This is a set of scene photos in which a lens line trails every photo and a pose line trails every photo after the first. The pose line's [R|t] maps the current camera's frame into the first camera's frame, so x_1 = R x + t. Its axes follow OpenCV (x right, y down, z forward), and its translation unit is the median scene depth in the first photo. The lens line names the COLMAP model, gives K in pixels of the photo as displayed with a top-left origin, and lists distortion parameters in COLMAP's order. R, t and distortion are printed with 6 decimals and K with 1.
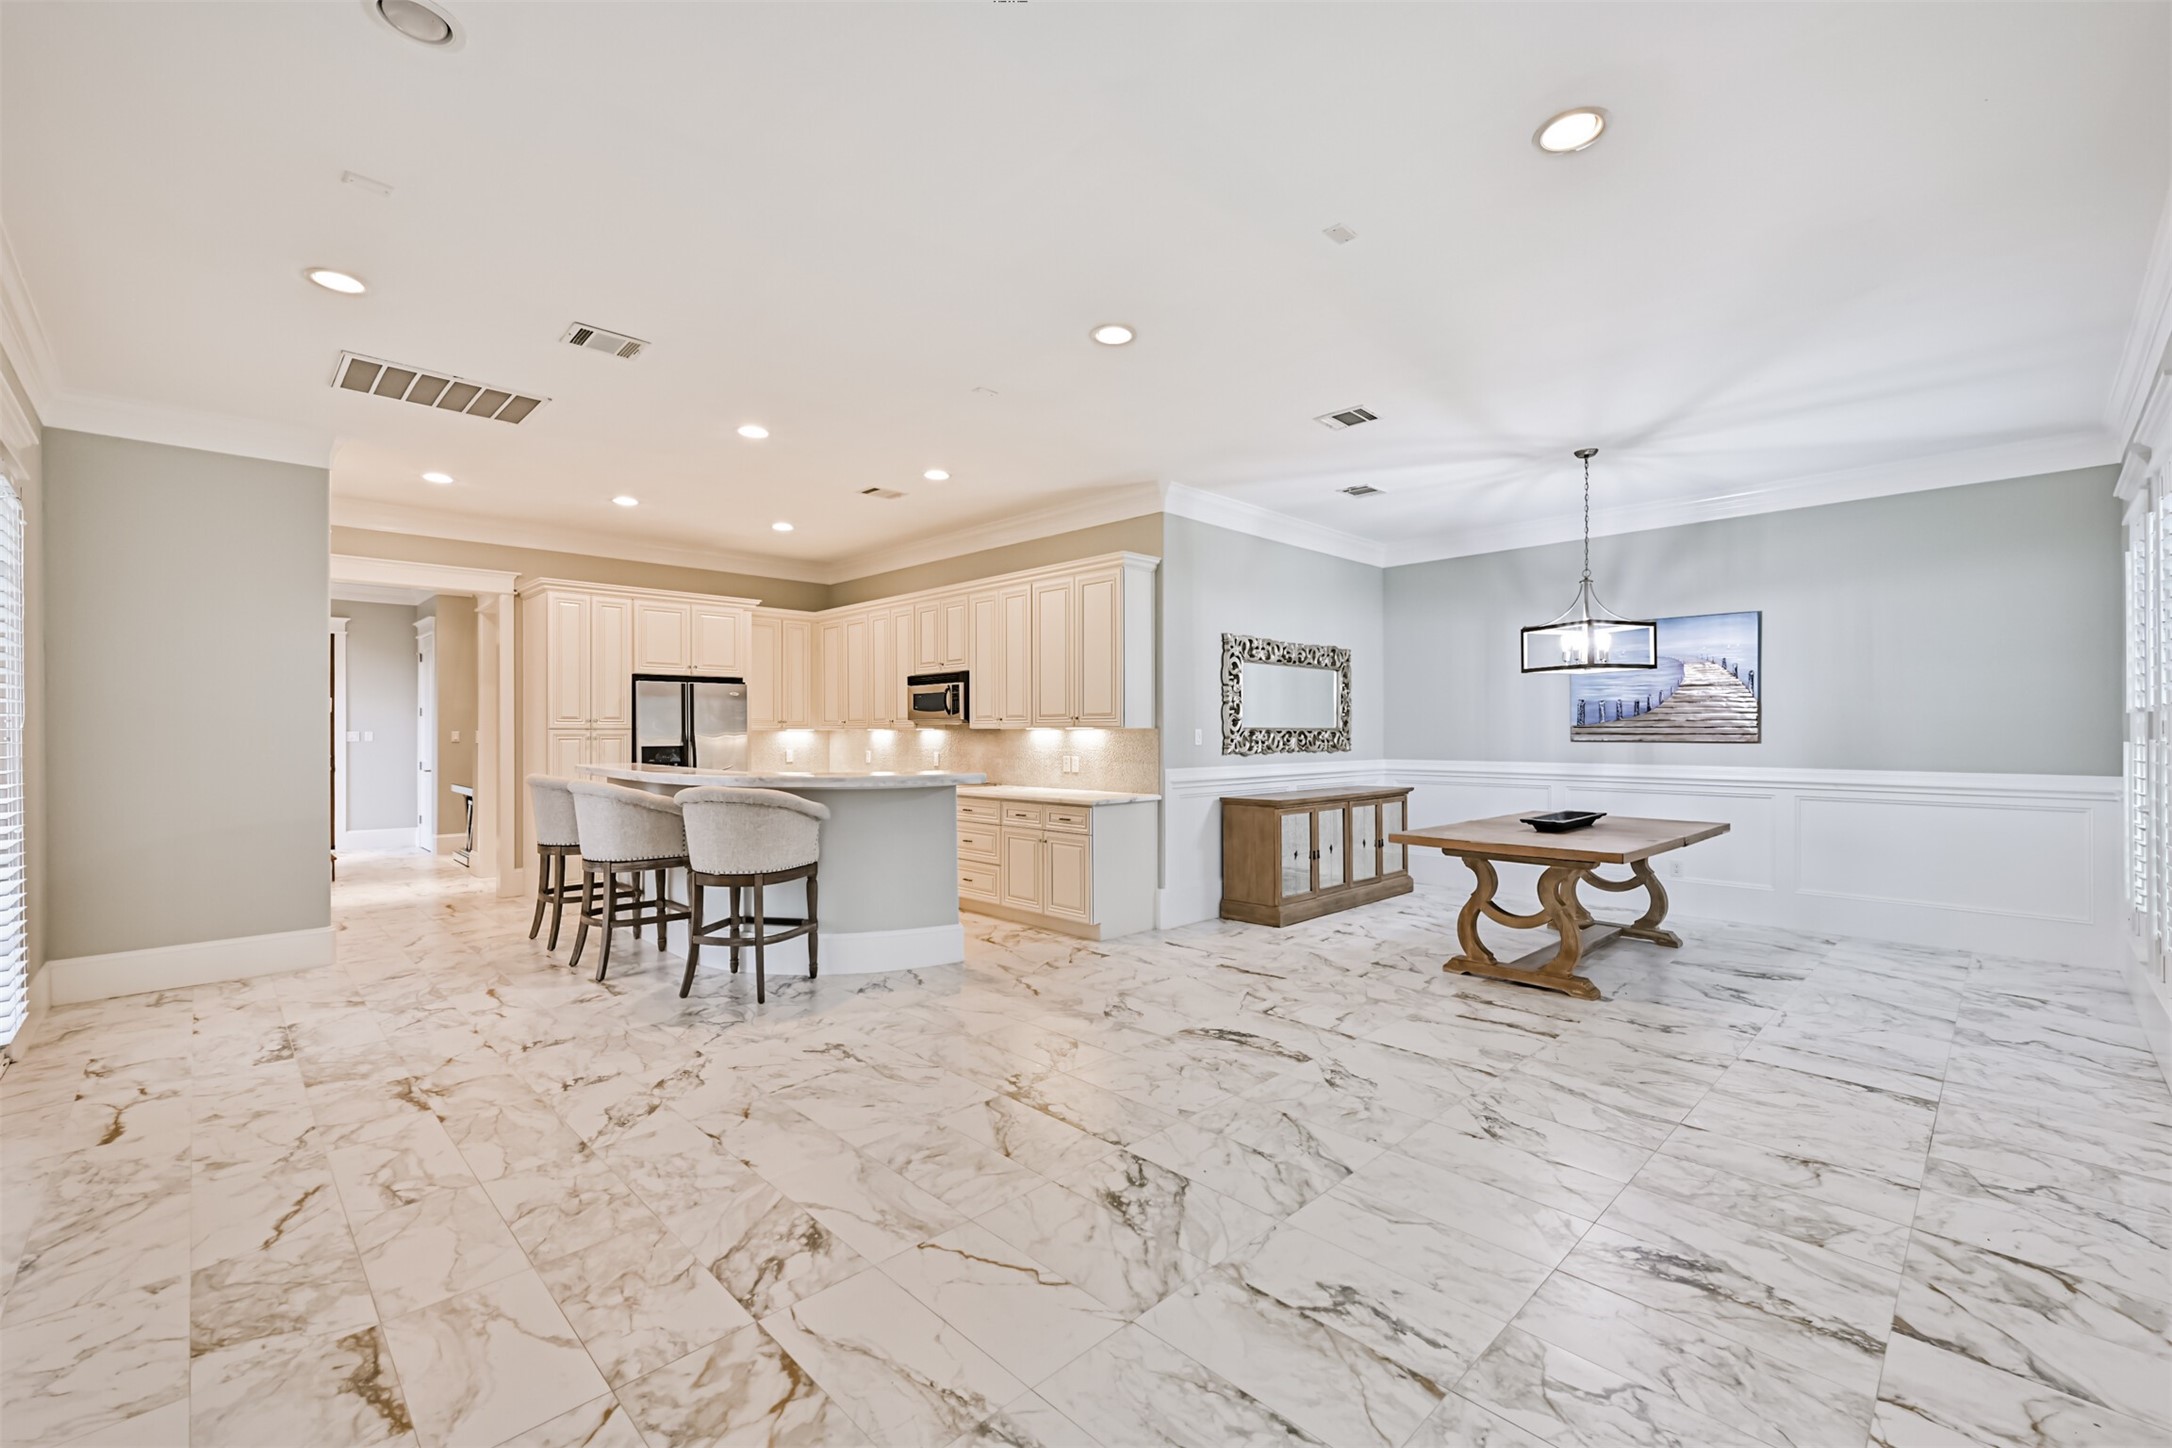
lens RADIAL K [[903.6, 0, 1086.0], [0, 903.6, 724.0], [0, 0, 1]] dist [0.000834, 0.000019]
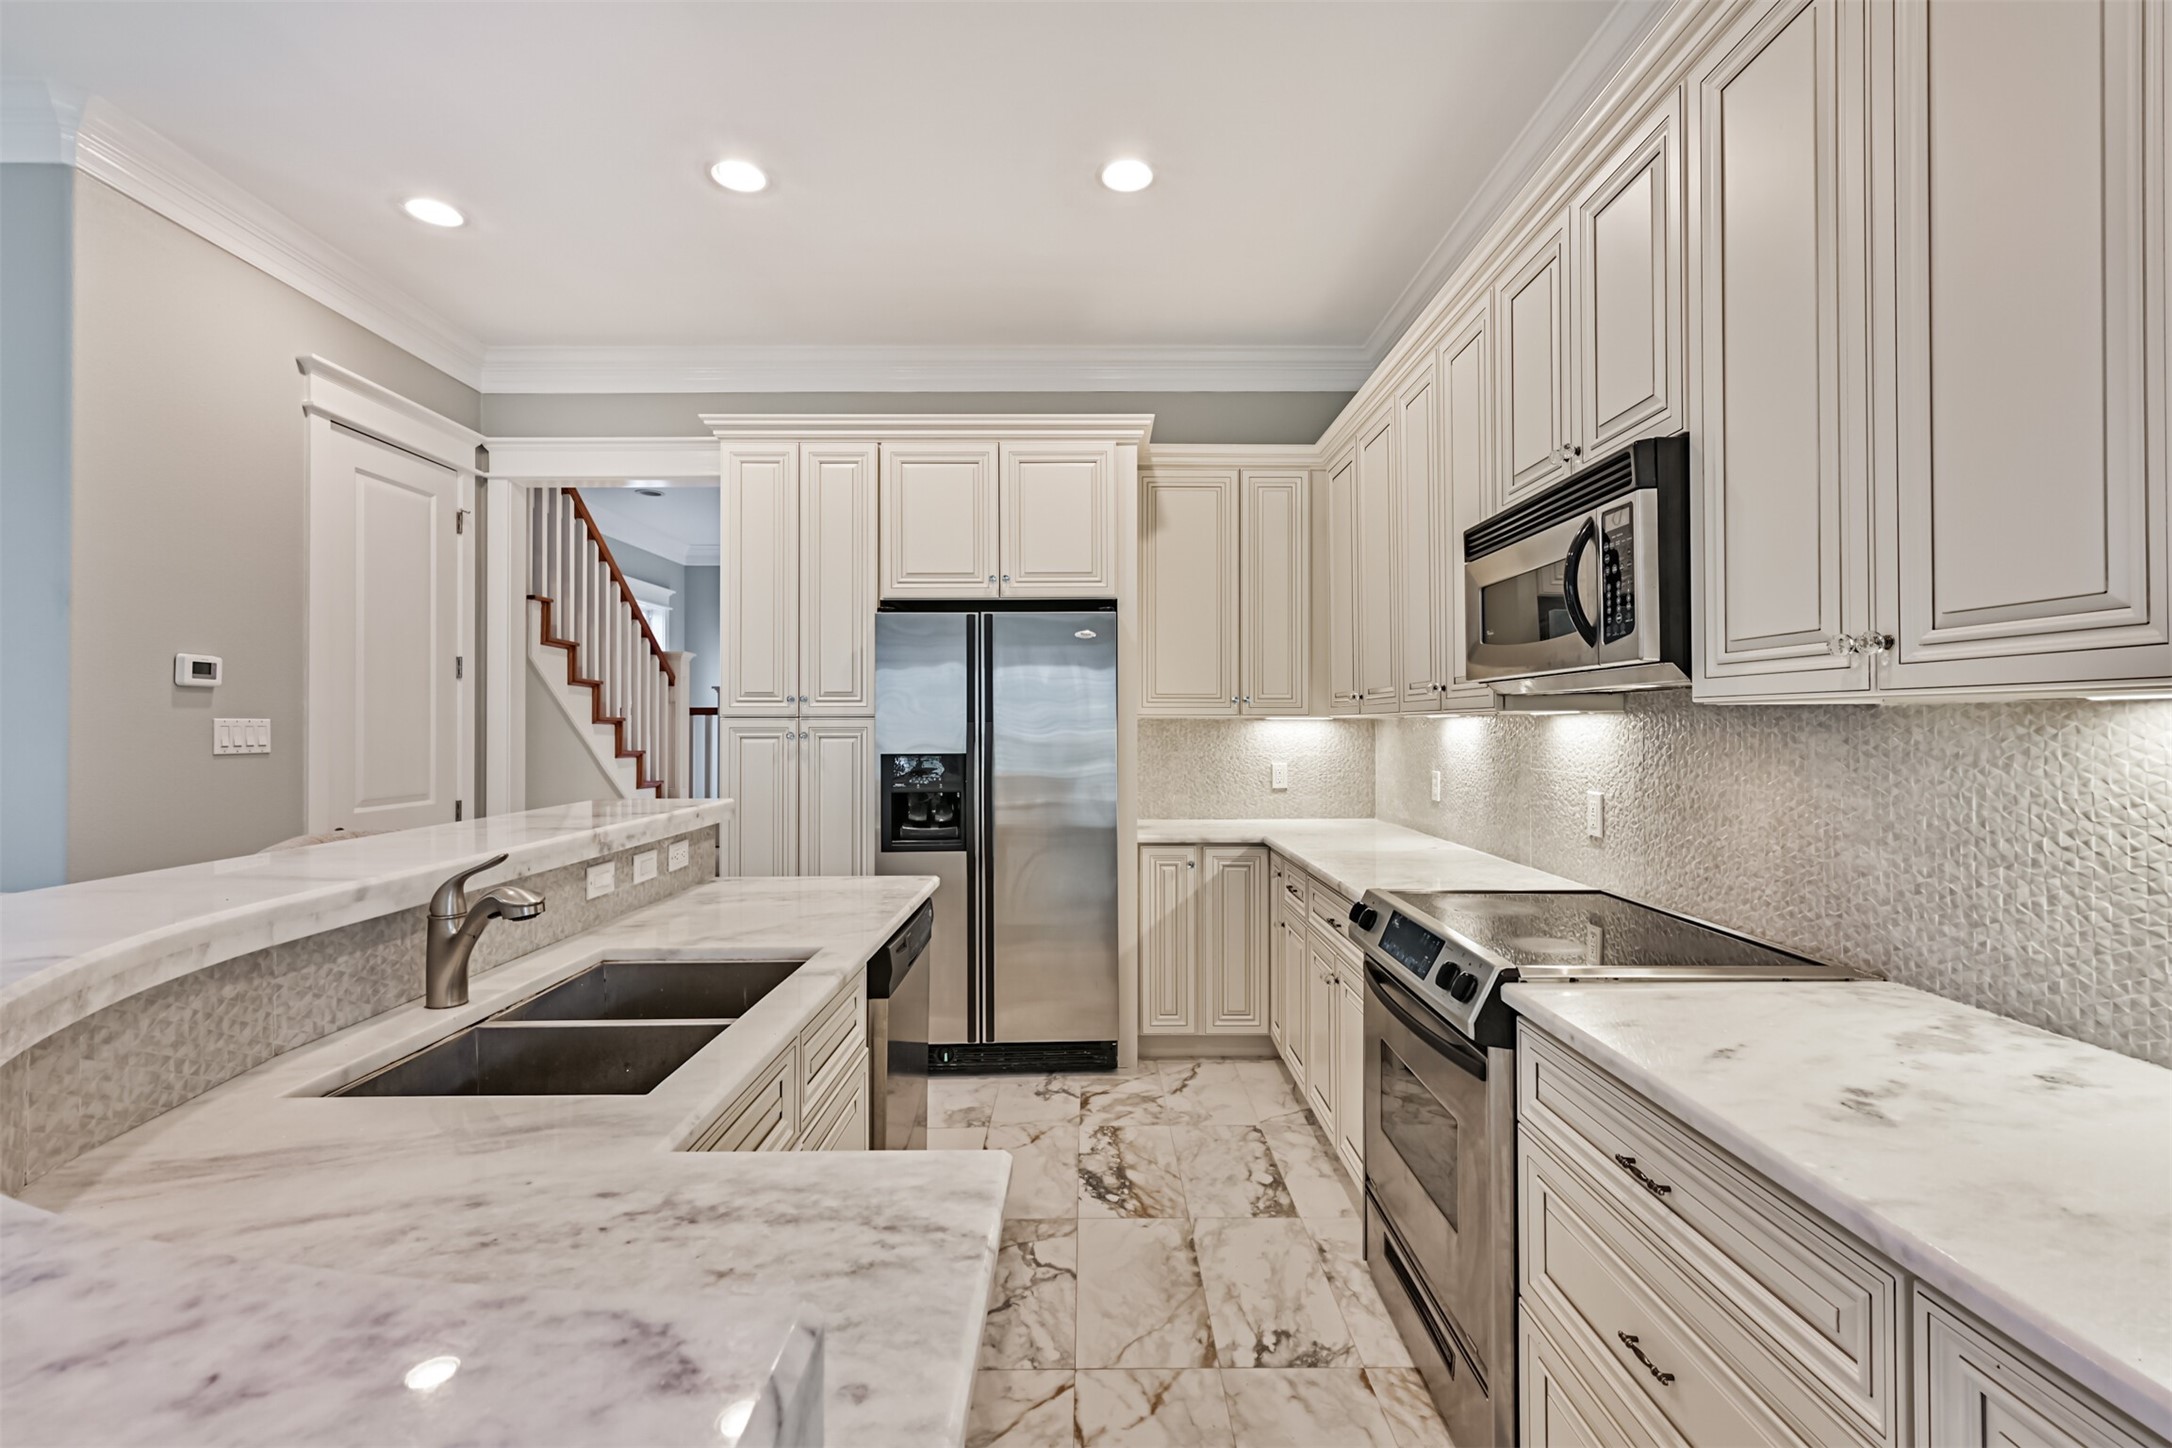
lens RADIAL K [[962.5, 0, 1096.9], [0, 962.5, 714.9], [0, 0, 1]] dist [0.002009, 0.000507]
pose [[0.725070, -0.007109, -0.688638, -0.070504], [0.006863, 0.999972, -0.003098, 0.007008], [0.688641, -0.002480, 0.725098, 0.700109]]
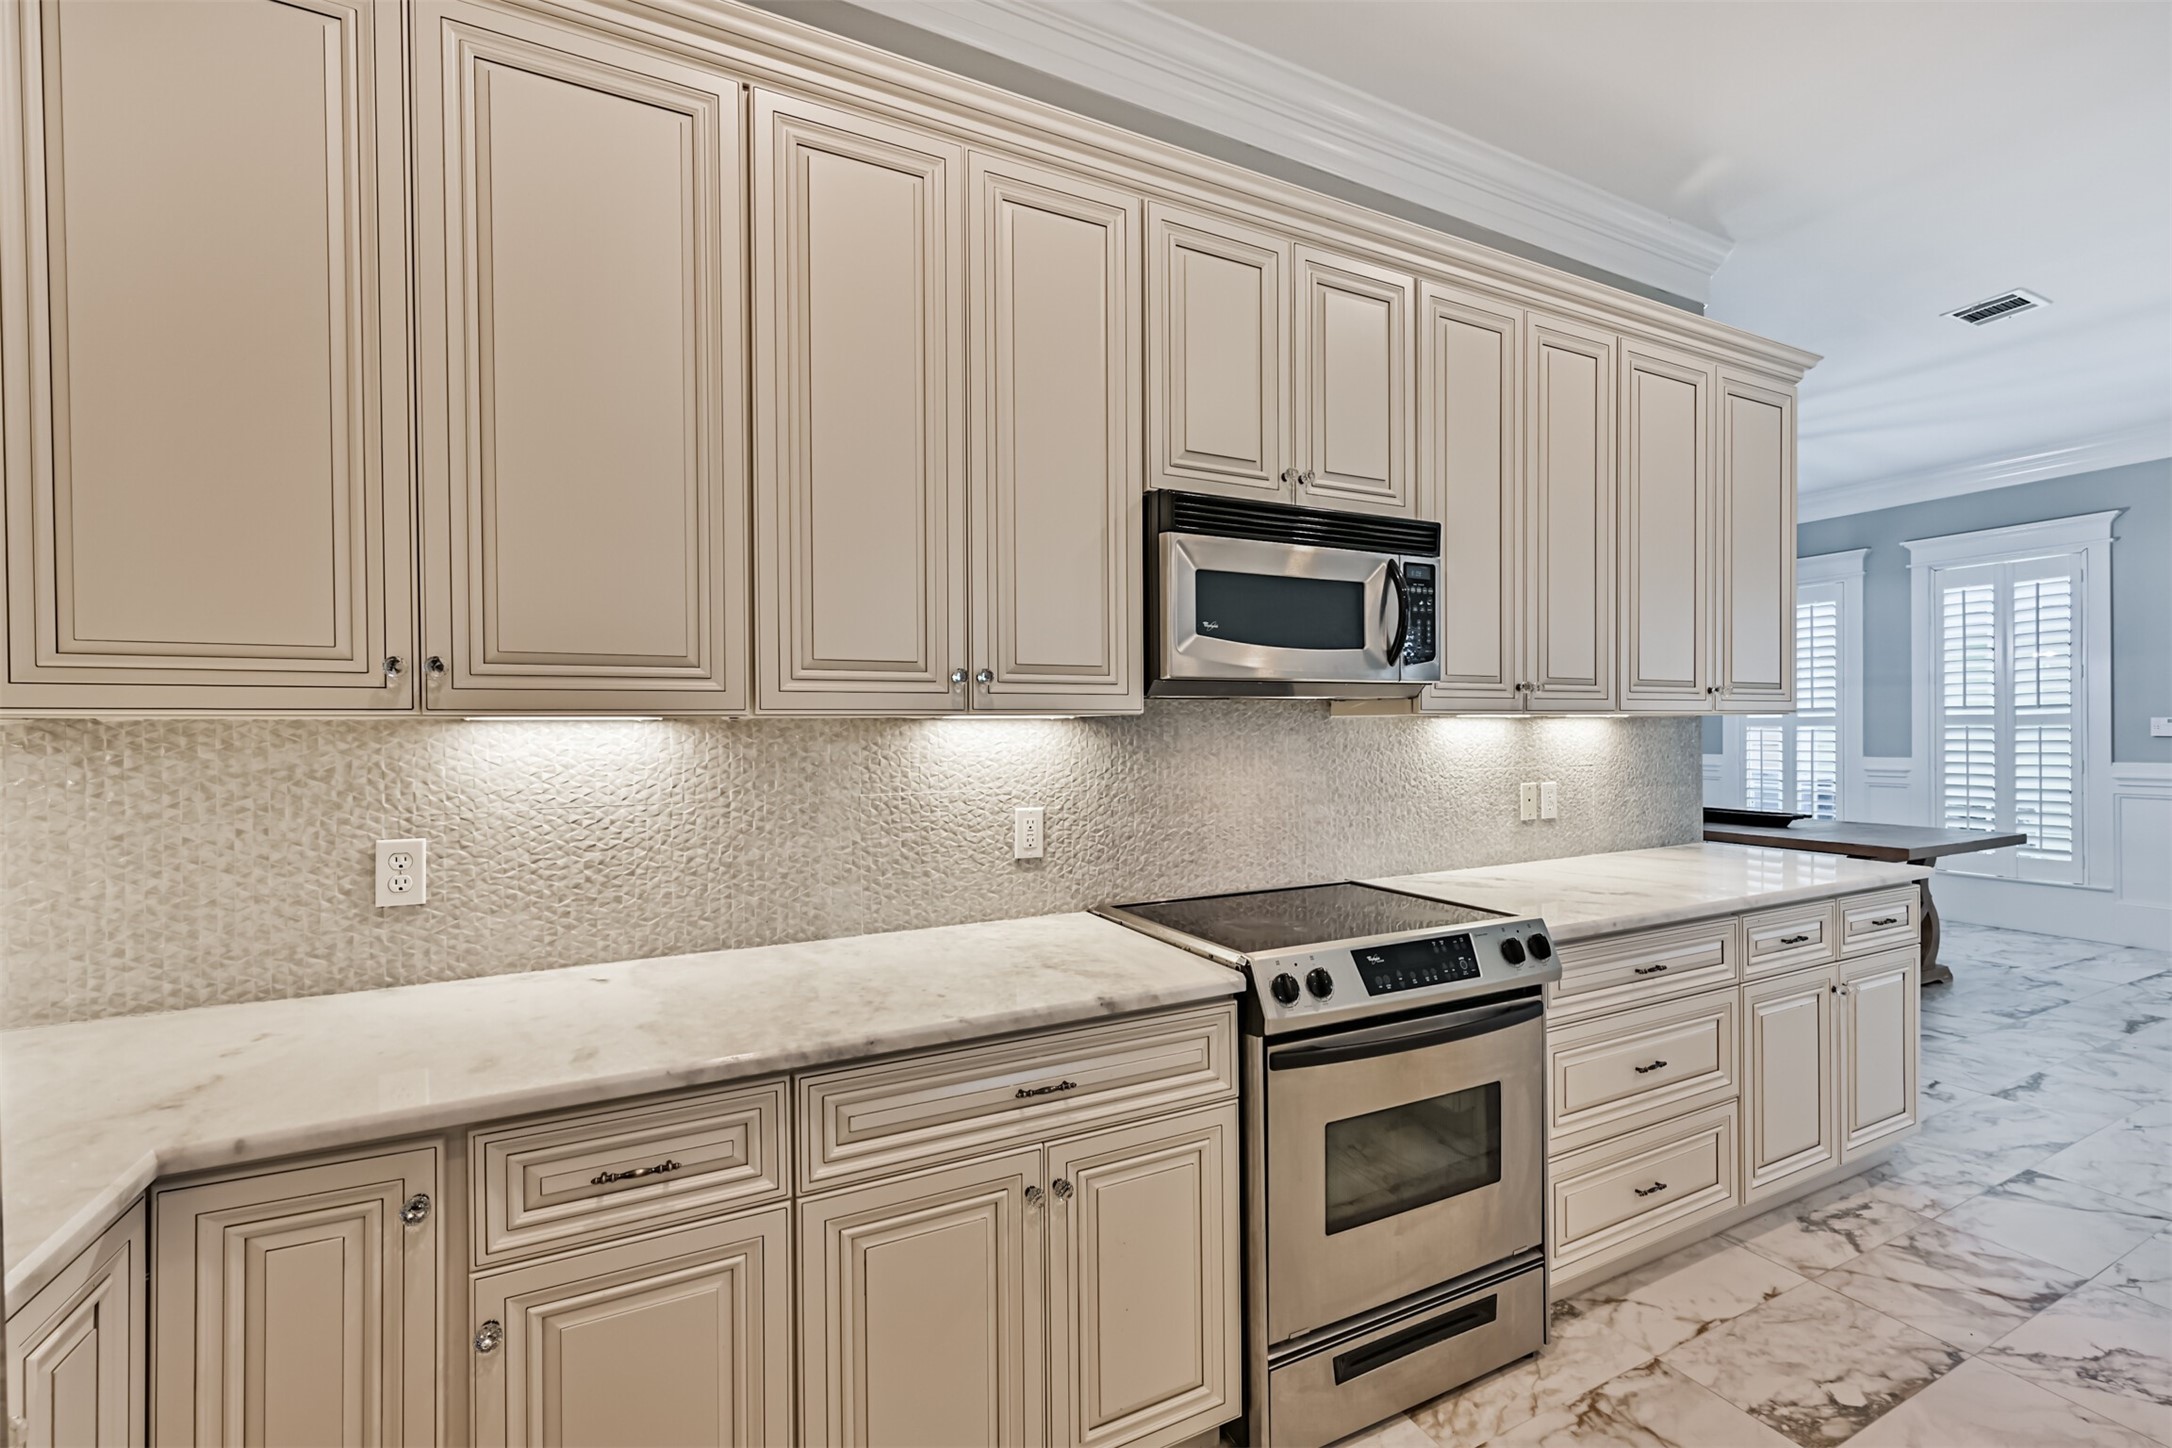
lens RADIAL K [[926.1, 0, 1088.6], [0, 926.1, 731.9], [0, 0, 1]] dist [0.000352, 0.000030]
pose [[0.295299, -0.005926, 0.955387, -0.439511], [-0.002470, 0.999973, 0.006966, 0.008773], [-0.955402, -0.004417, 0.295276, 0.960648]]
